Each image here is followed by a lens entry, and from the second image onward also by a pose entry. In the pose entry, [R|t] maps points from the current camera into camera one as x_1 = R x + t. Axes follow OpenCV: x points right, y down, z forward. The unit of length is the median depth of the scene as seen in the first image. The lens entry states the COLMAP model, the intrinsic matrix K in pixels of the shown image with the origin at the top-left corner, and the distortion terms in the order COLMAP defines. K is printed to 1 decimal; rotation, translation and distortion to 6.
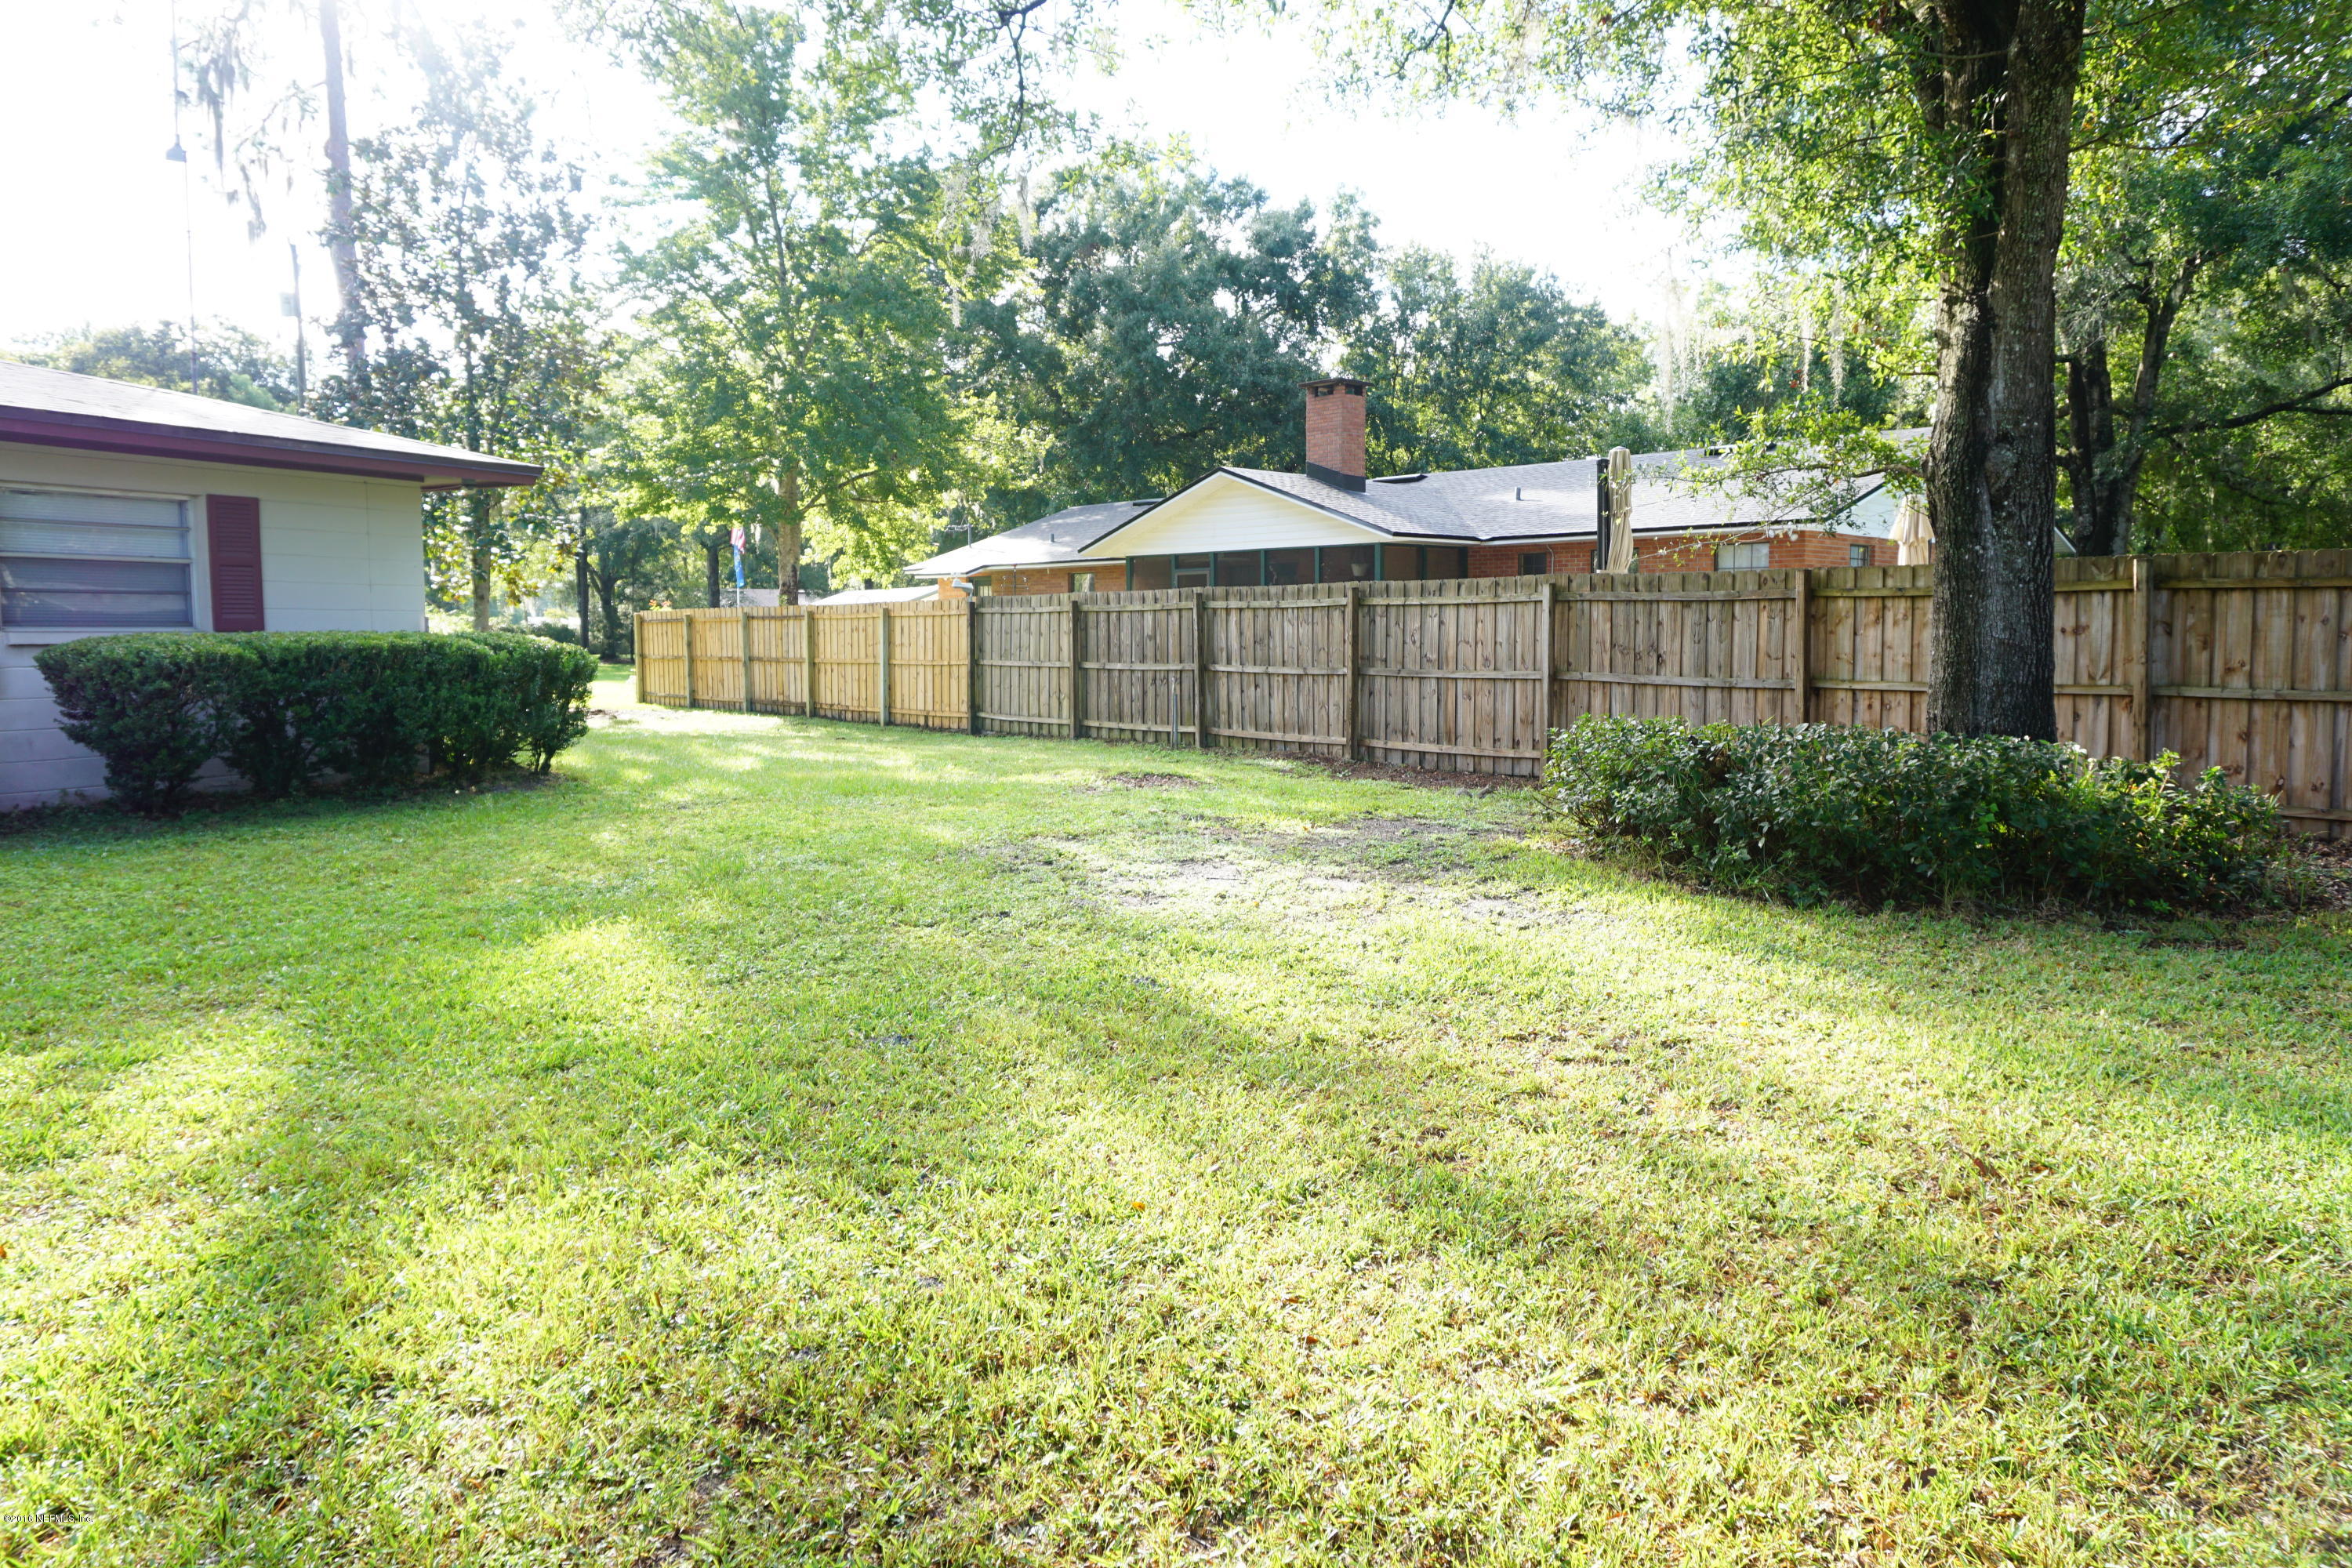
lens RADIAL K [[1567.1, 0, 1179.4], [0, 1567.1, 777.4], [0, 0, 1]] dist [-0.051291, 0.035059]
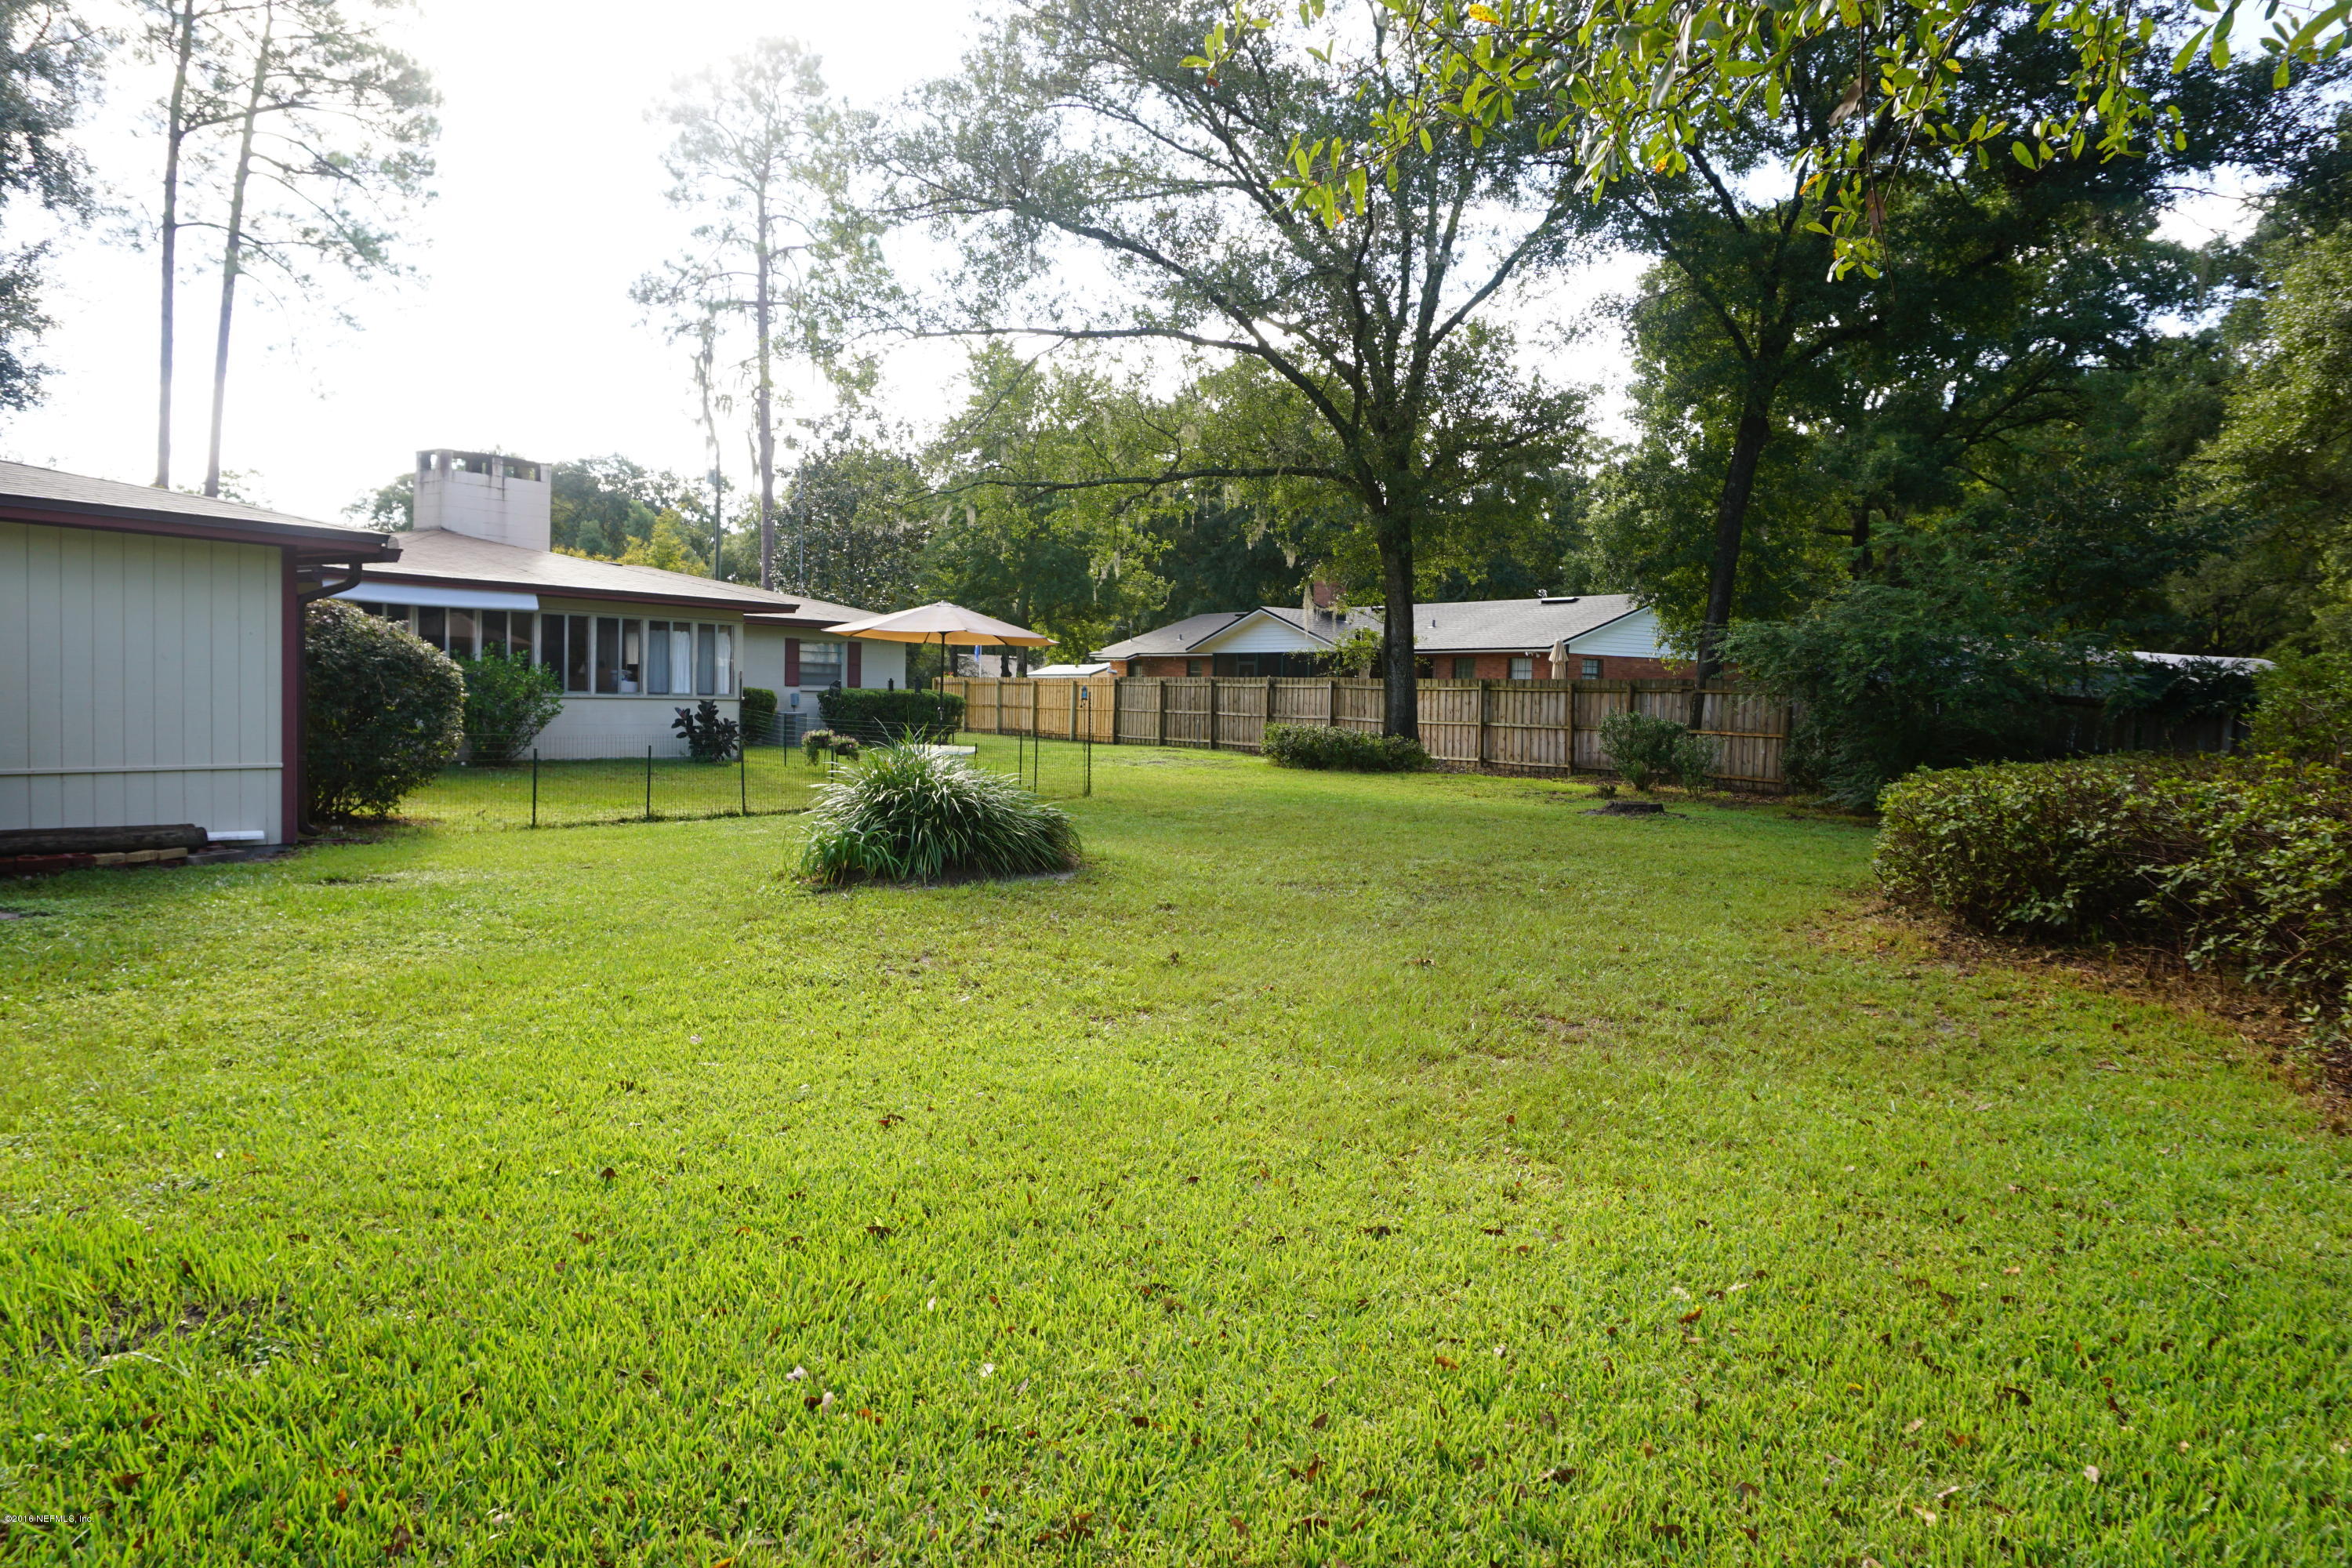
lens RADIAL K [[1567.1, 0, 1174.7], [0, 1567.1, 774.0], [0, 0, 1]] dist [-0.051291, 0.035059]
pose [[0.991917, 0.030058, -0.123278, 0.171196], [-0.035275, 0.998562, -0.040357, 0.078309], [0.121888, 0.044379, 0.991551, -0.872795]]
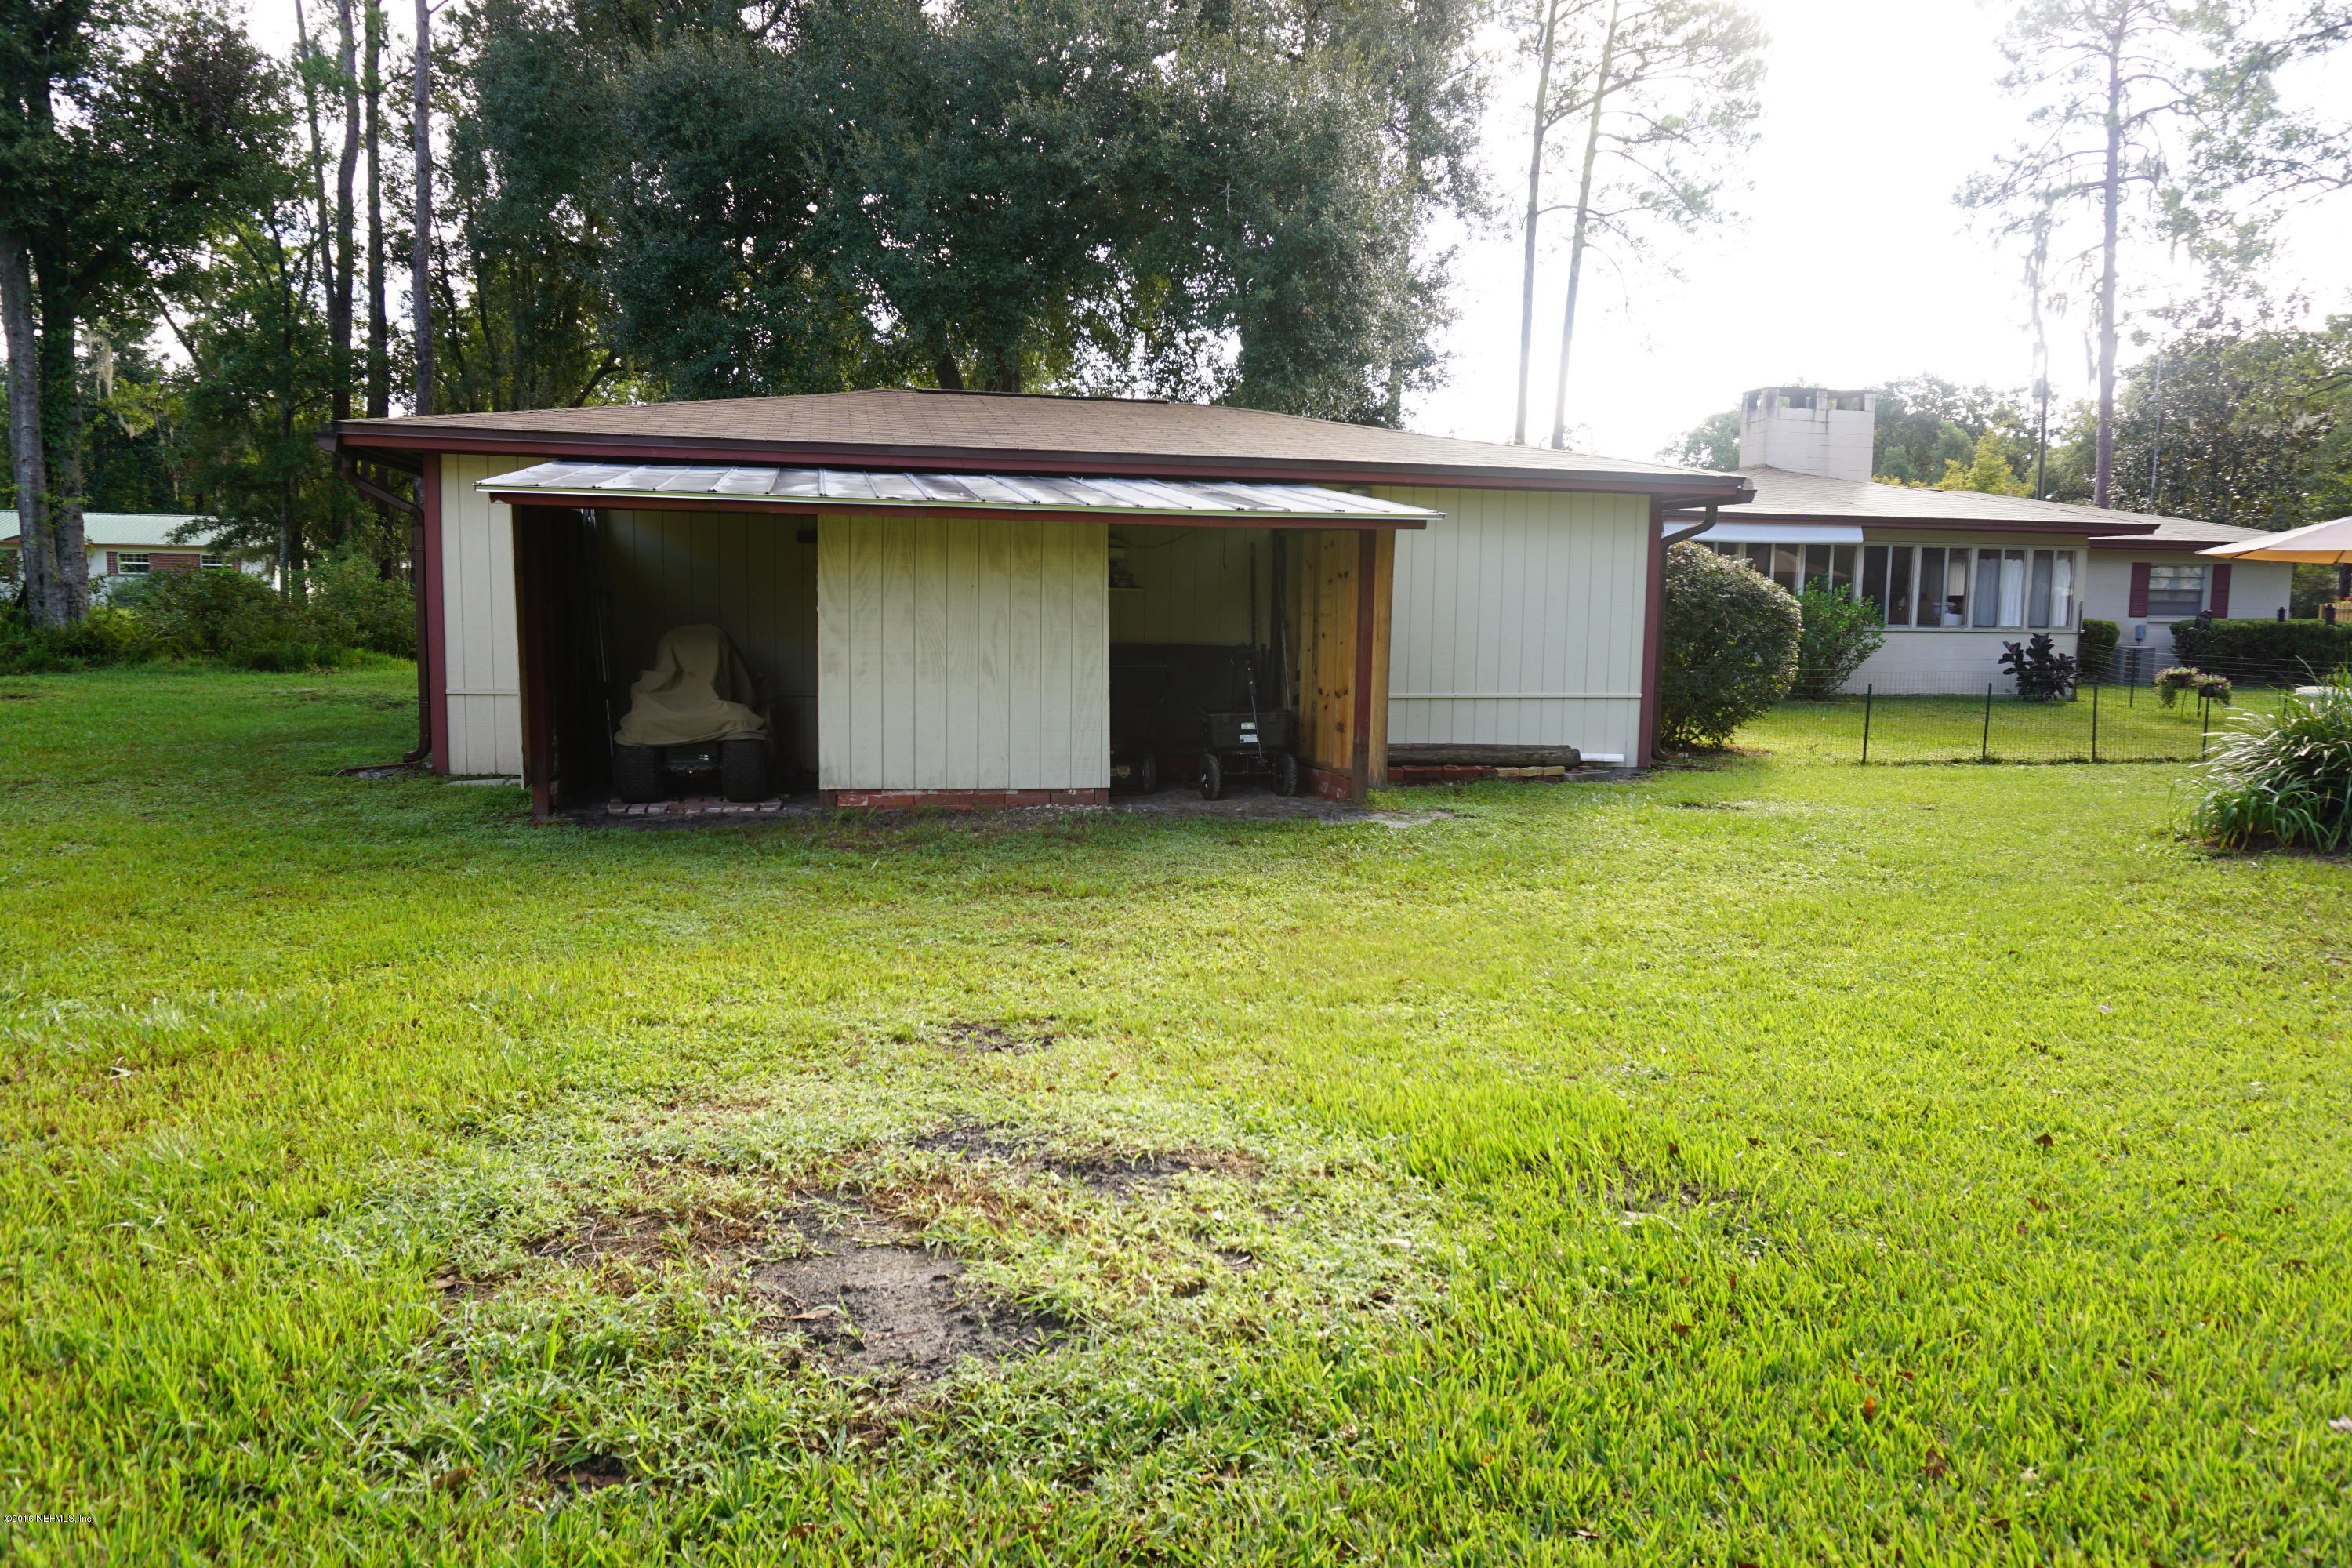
lens RADIAL K [[1567.1, 0, 1172.3], [0, 1567.1, 776.8], [0, 0, 1]] dist [-0.051291, 0.035059]
pose [[0.616253, 0.091612, -0.782201, 0.132436], [-0.080651, 0.995331, 0.053034, 0.078120], [0.783407, 0.030403, 0.620764, -0.899989]]
